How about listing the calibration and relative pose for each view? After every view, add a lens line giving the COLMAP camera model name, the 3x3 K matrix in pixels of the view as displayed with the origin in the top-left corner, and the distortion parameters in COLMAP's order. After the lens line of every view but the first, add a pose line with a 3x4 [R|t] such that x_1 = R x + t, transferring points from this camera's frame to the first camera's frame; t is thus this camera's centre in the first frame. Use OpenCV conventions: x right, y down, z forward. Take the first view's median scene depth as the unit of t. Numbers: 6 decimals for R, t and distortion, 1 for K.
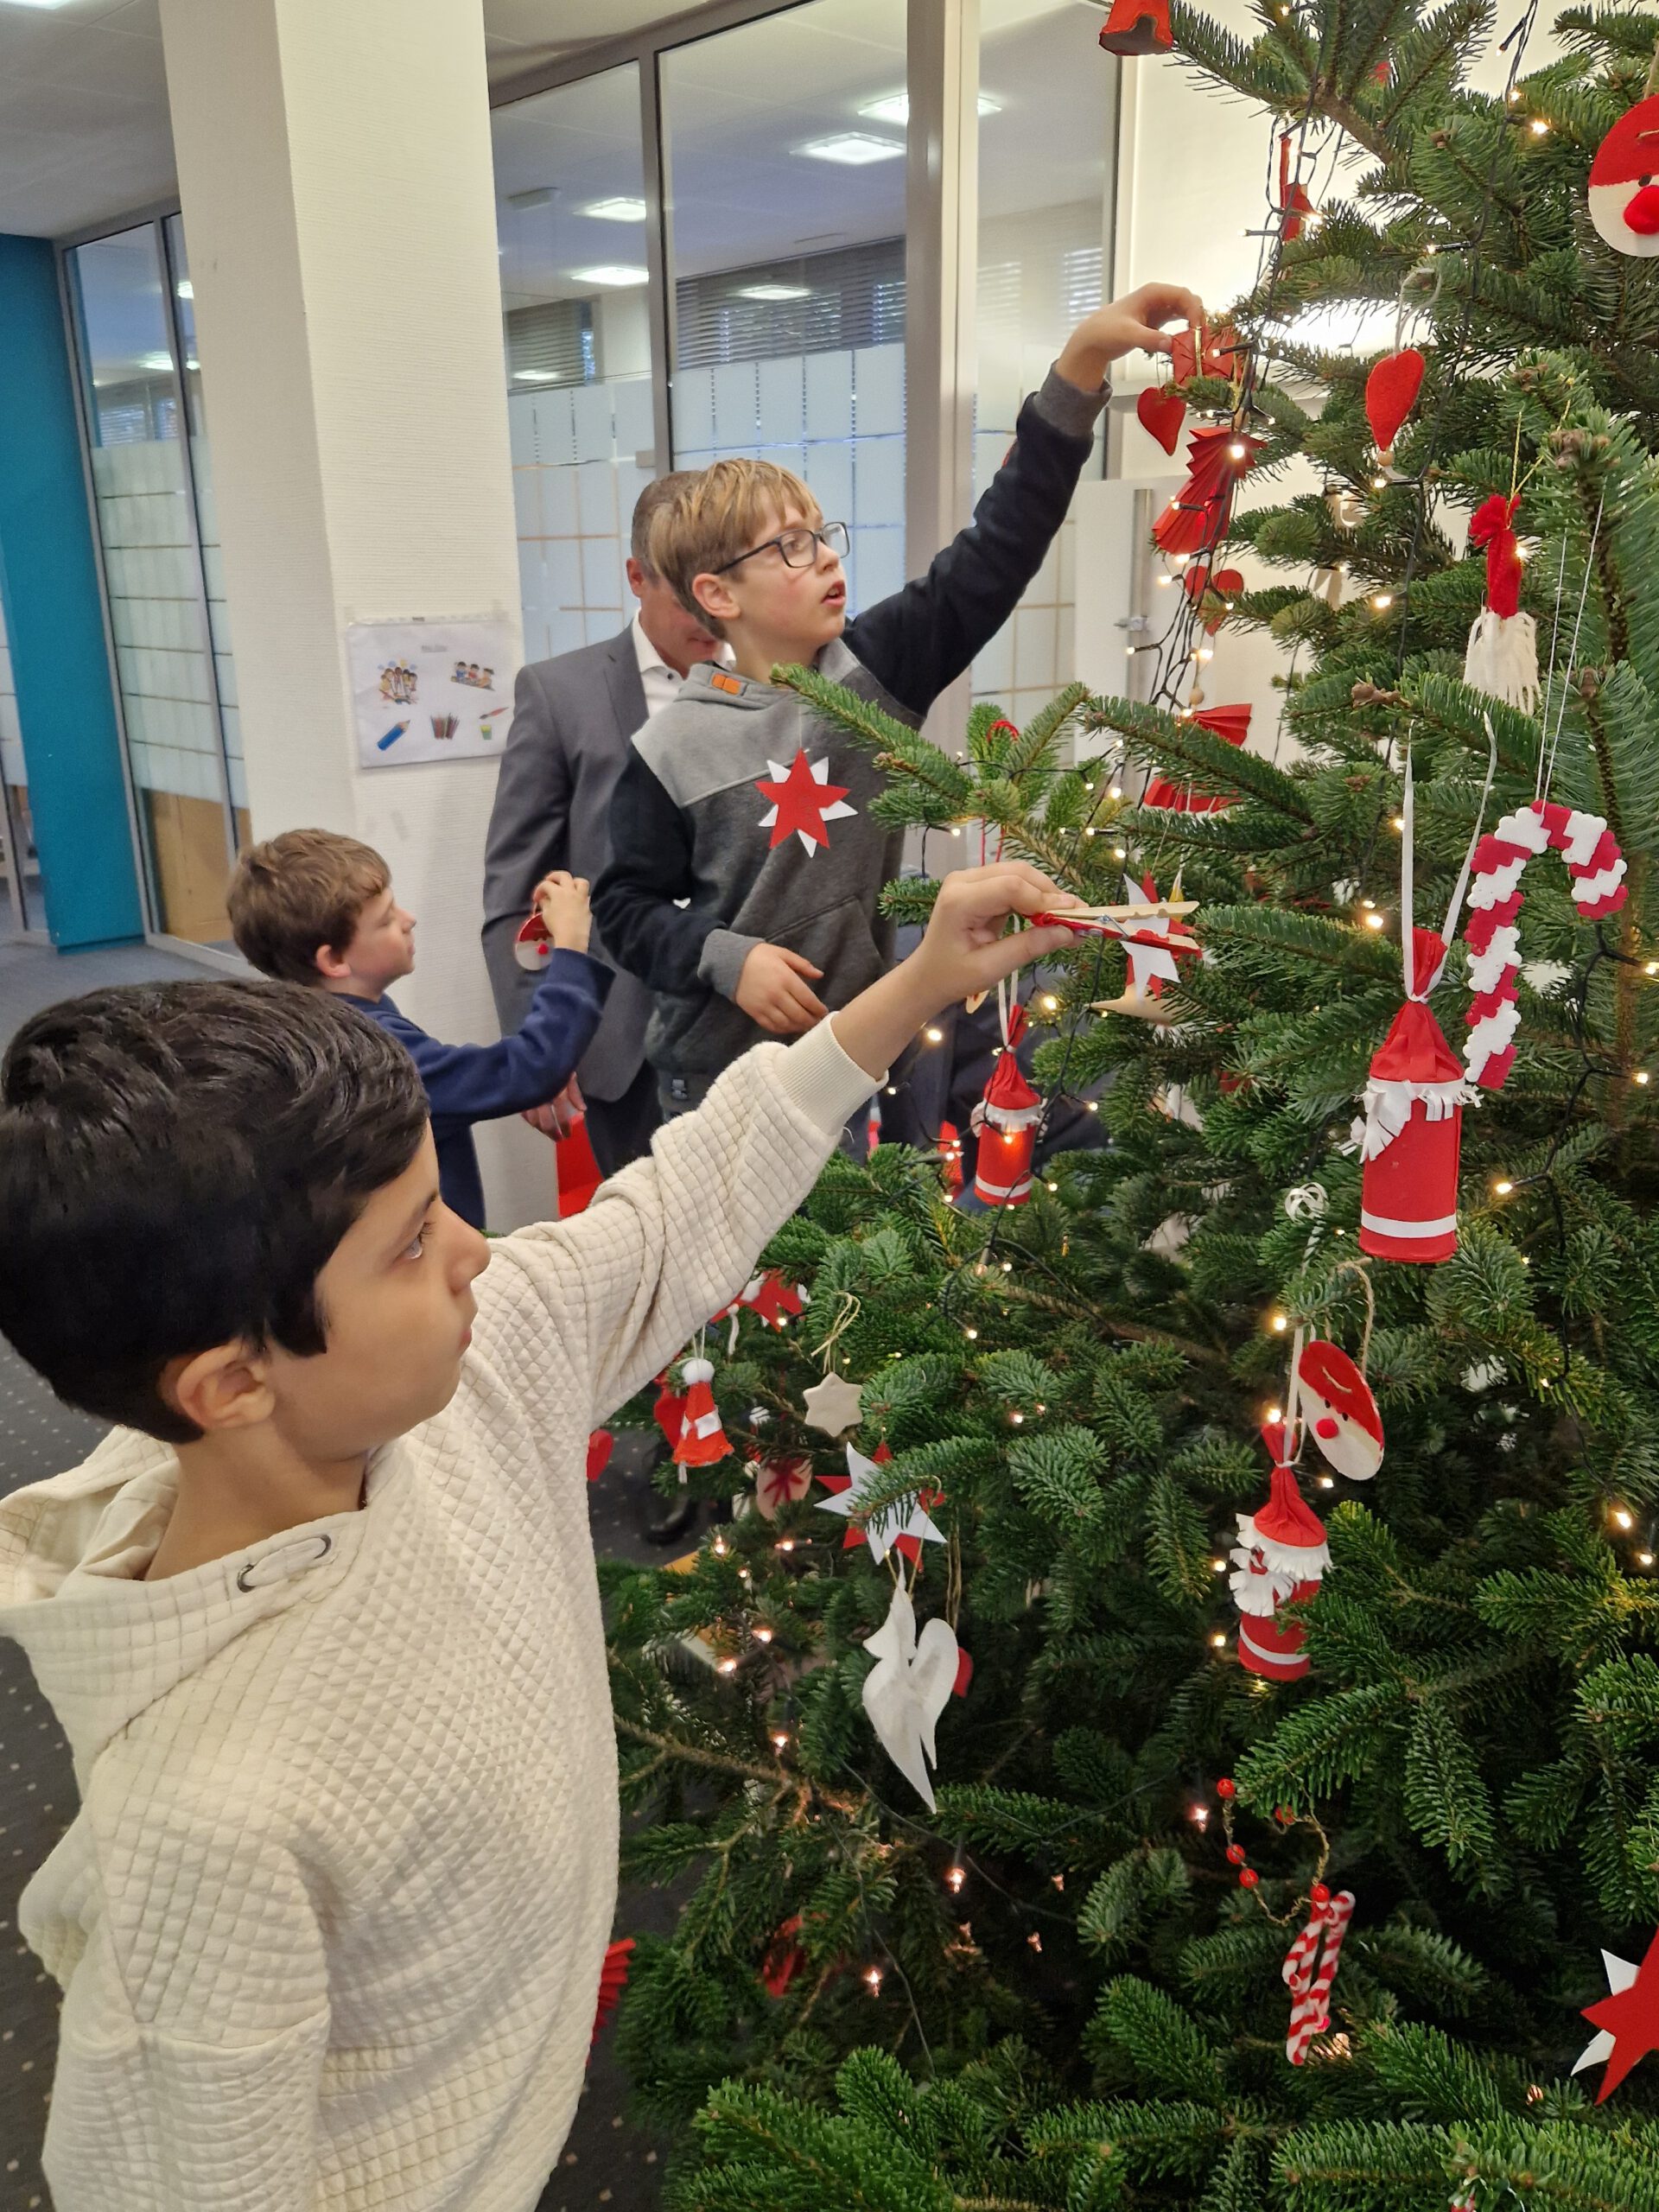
lens RADIAL K [[1649.1, 0, 821.2], [0, 1649.1, 1087.1], [0, 0, 1]] dist [0.027541, -0.026514]
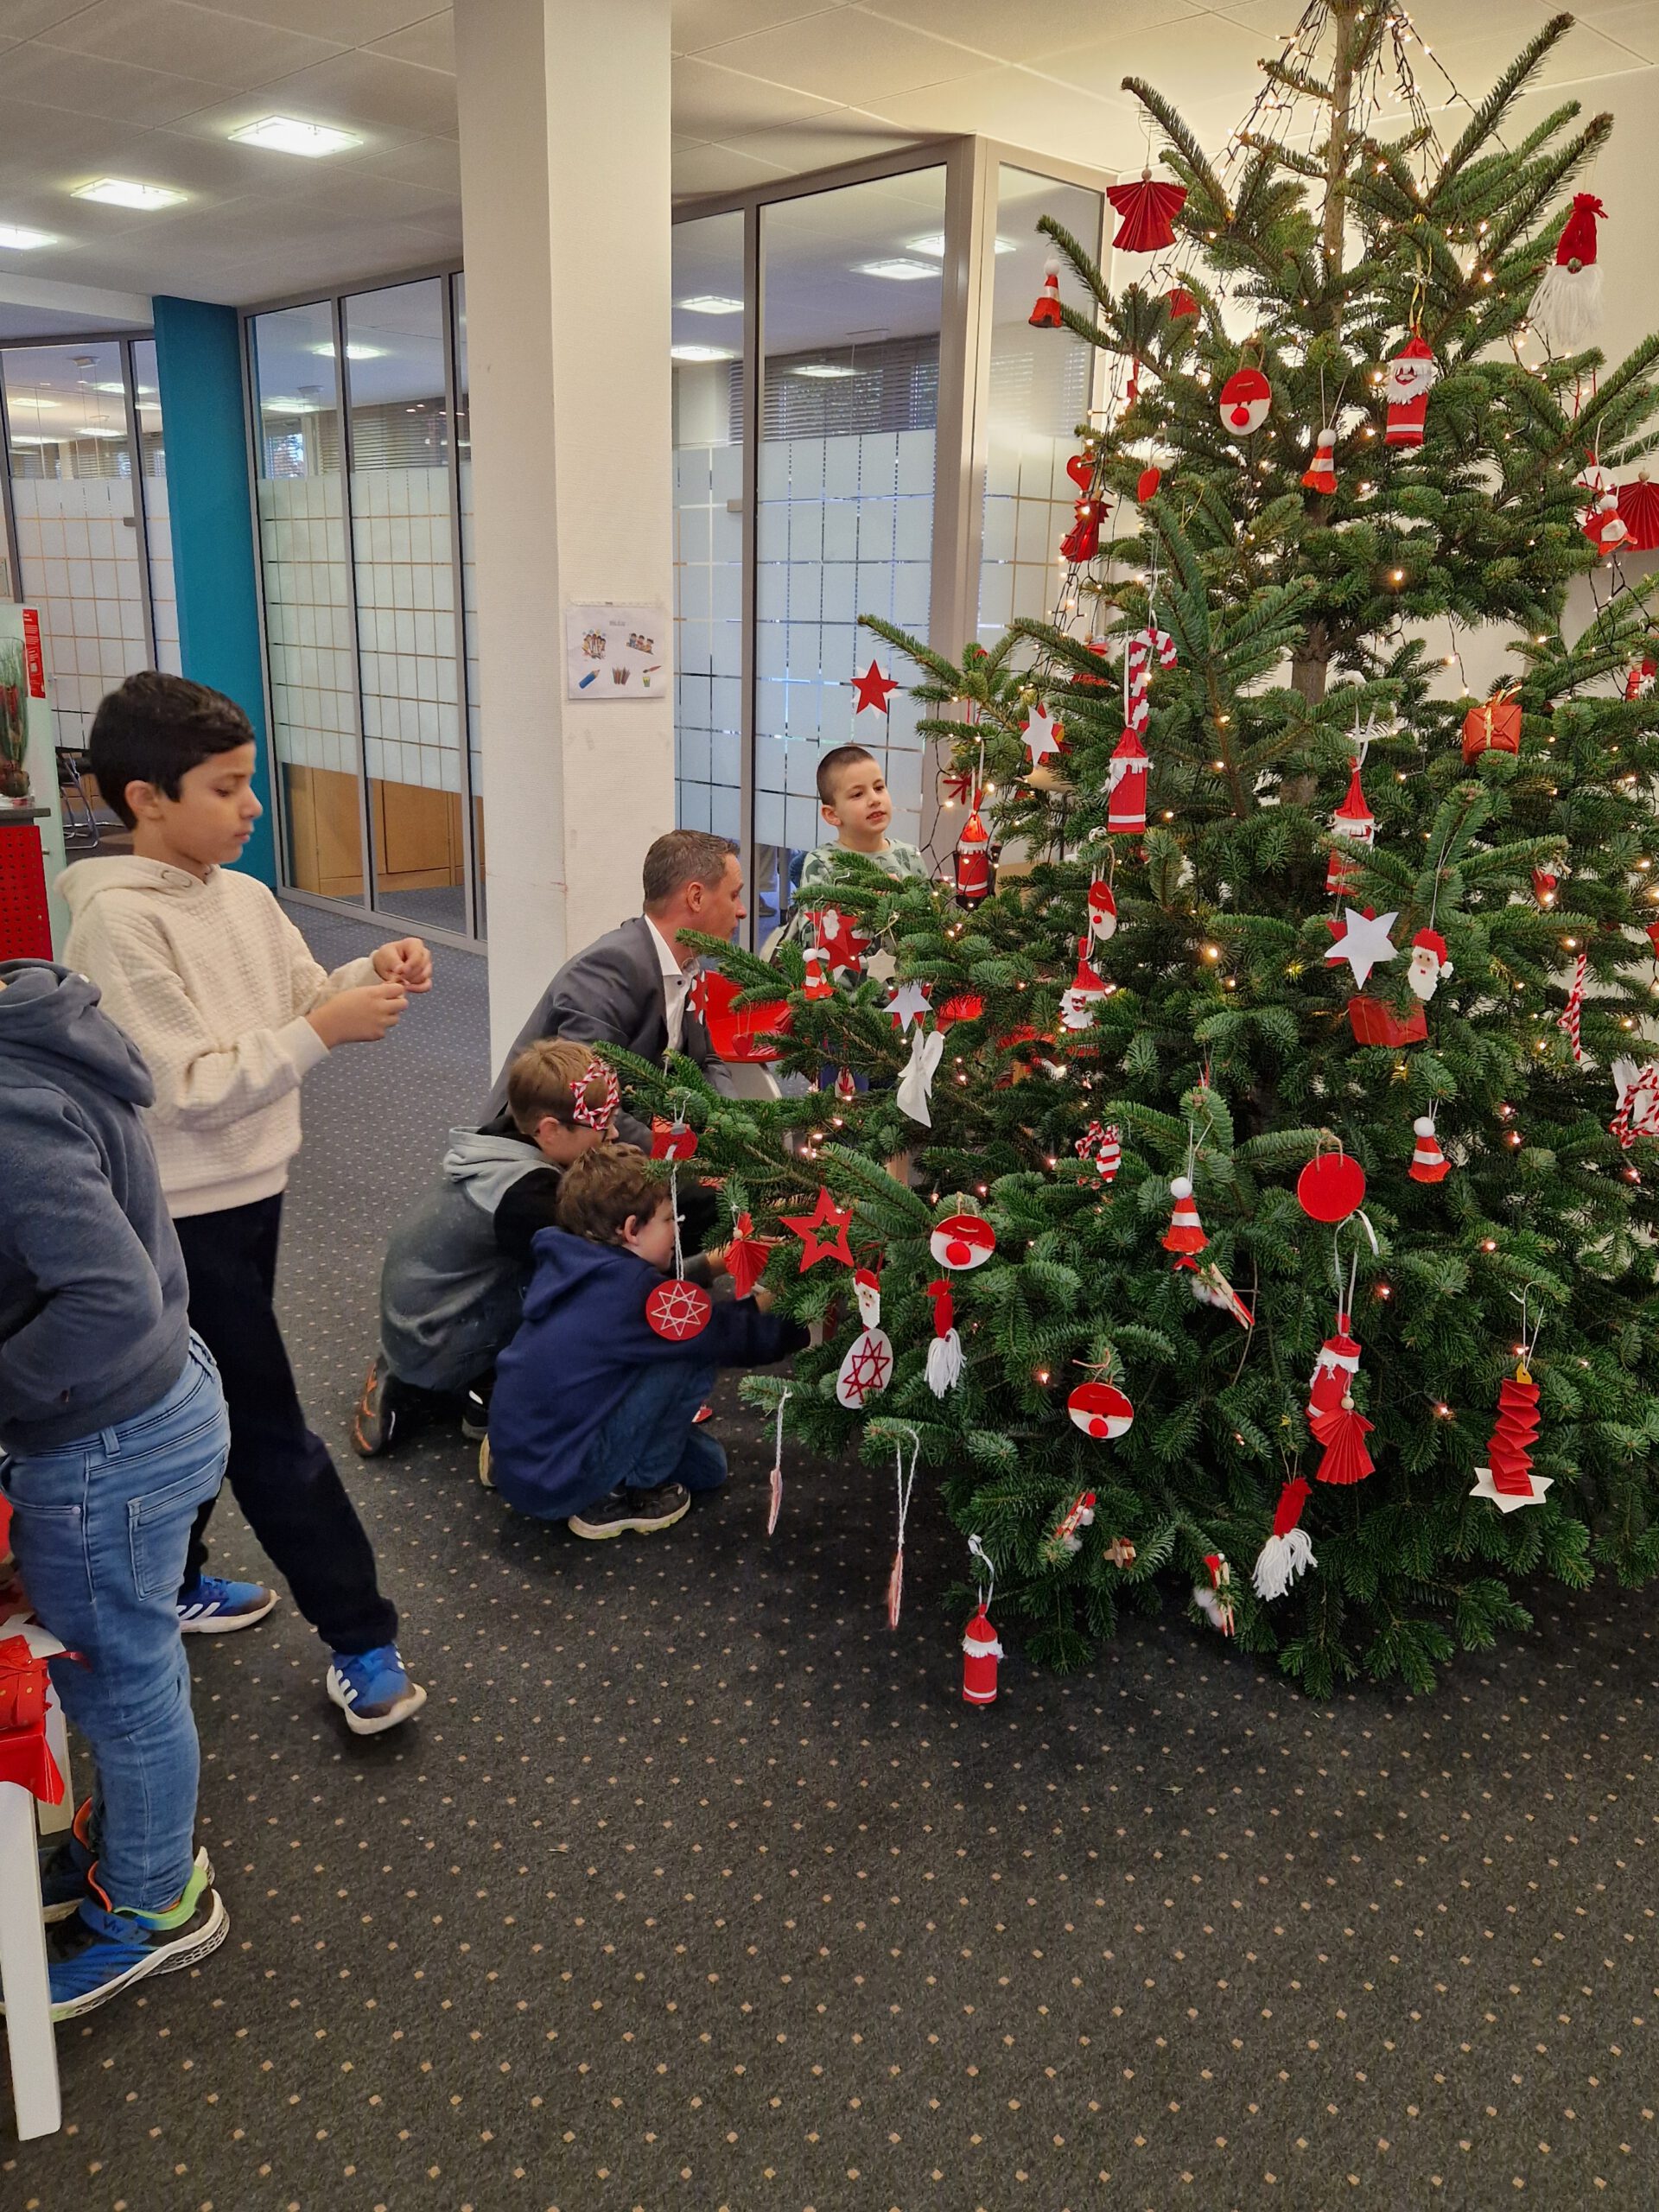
lens RADIAL K [[1649.1, 0, 841.6], [0, 1649.1, 1103.2], [0, 0, 1]] dist [0.027541, -0.026514]
pose [[0.999277, 0.036905, 0.009140, -0.046155], [-0.036700, 0.999090, -0.021715, 0.337581], [-0.009933, 0.021364, 0.999722, -0.856607]]
